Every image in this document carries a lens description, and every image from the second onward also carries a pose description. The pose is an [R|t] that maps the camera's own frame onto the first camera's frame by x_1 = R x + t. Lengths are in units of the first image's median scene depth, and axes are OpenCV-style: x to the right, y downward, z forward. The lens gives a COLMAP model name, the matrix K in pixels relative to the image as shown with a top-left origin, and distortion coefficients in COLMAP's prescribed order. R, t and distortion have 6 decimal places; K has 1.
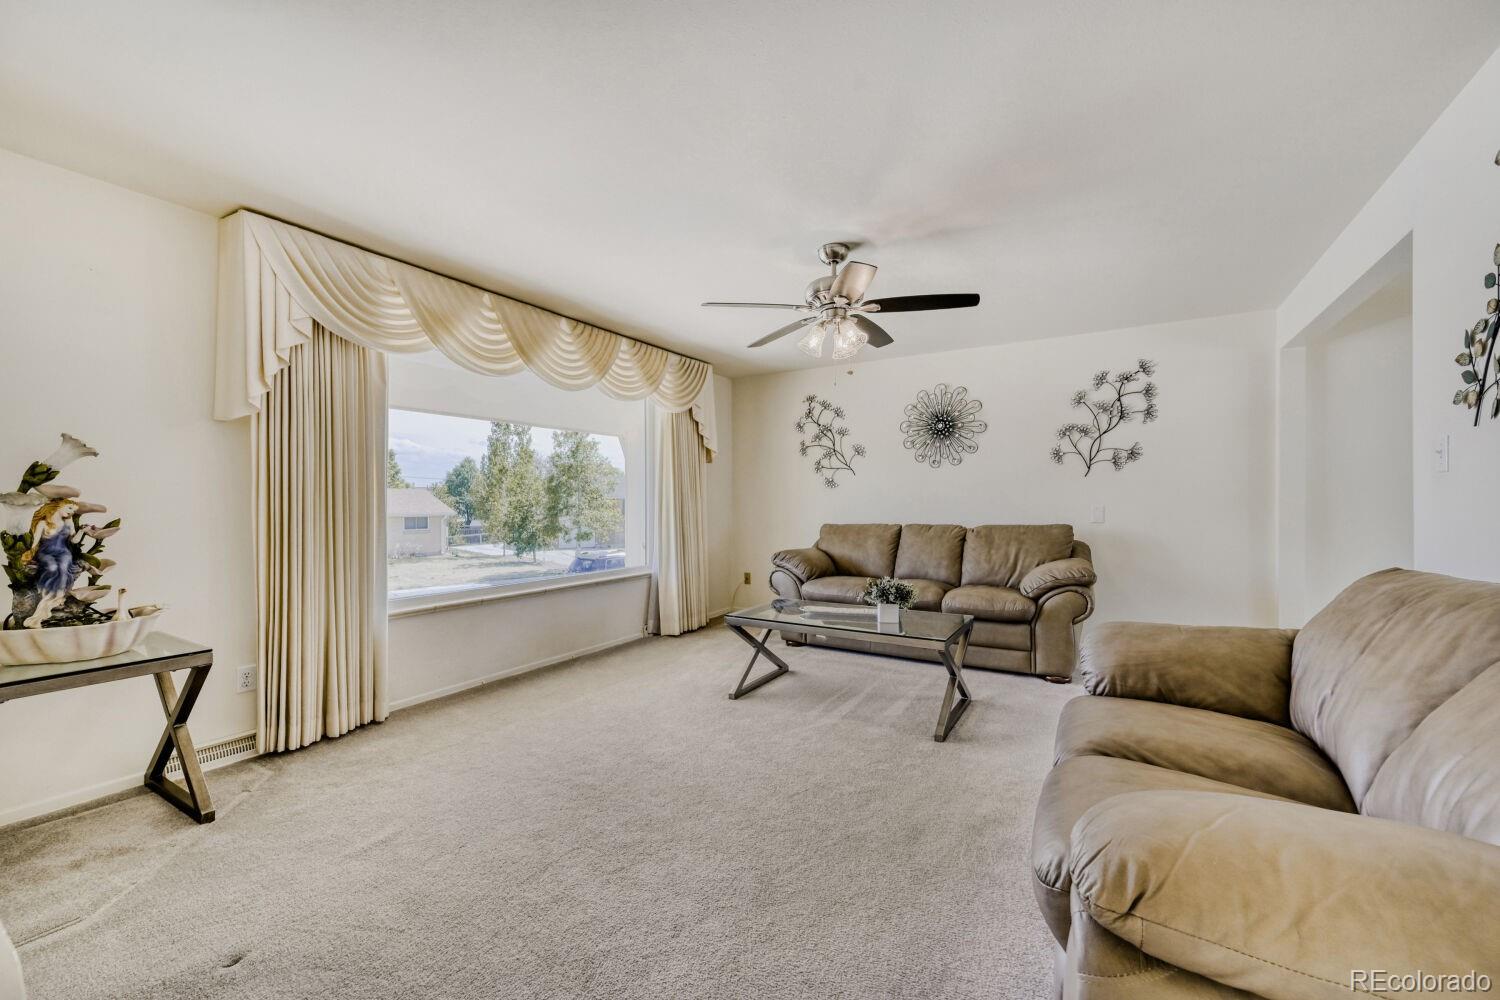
lens RADIAL K [[600.7, 0, 766.7], [0, 600.7, 499.8], [0, 0, 1]] dist [-0.003780, -0.000012]
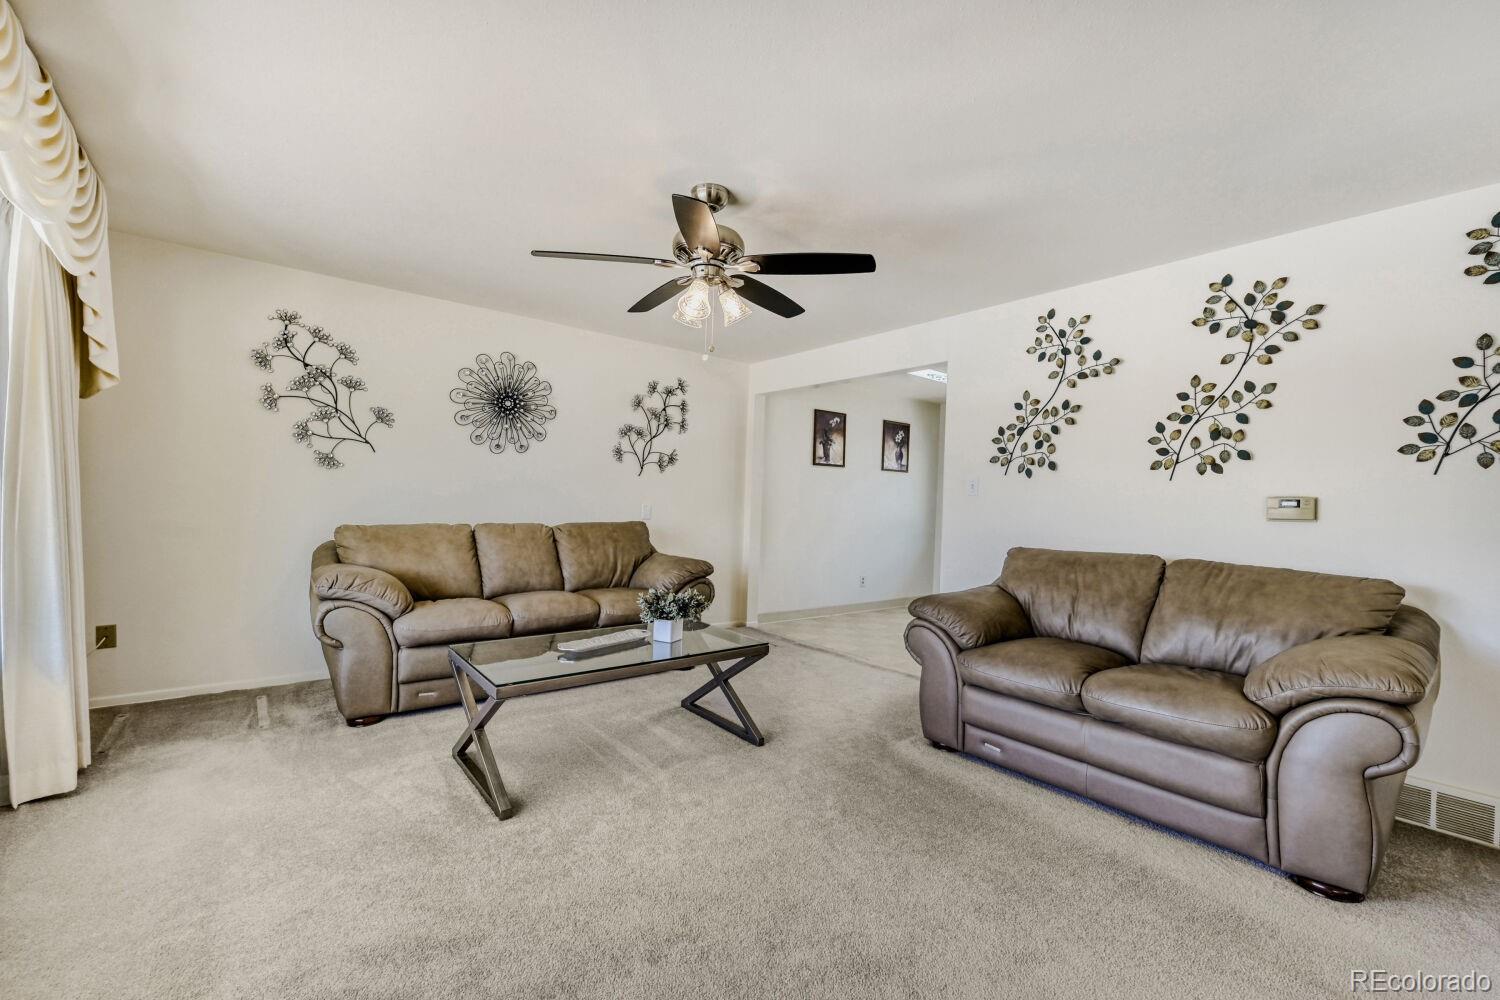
lens RADIAL K [[600.7, 0, 789.3], [0, 600.7, 510.3], [0, 0, 1]] dist [-0.003780, -0.000012]
pose [[0.340992, 0.000291, 0.940066, -0.387032], [-0.035296, 0.999299, 0.012494, -0.000639], [-0.939403, -0.037441, 0.340763, 0.385339]]
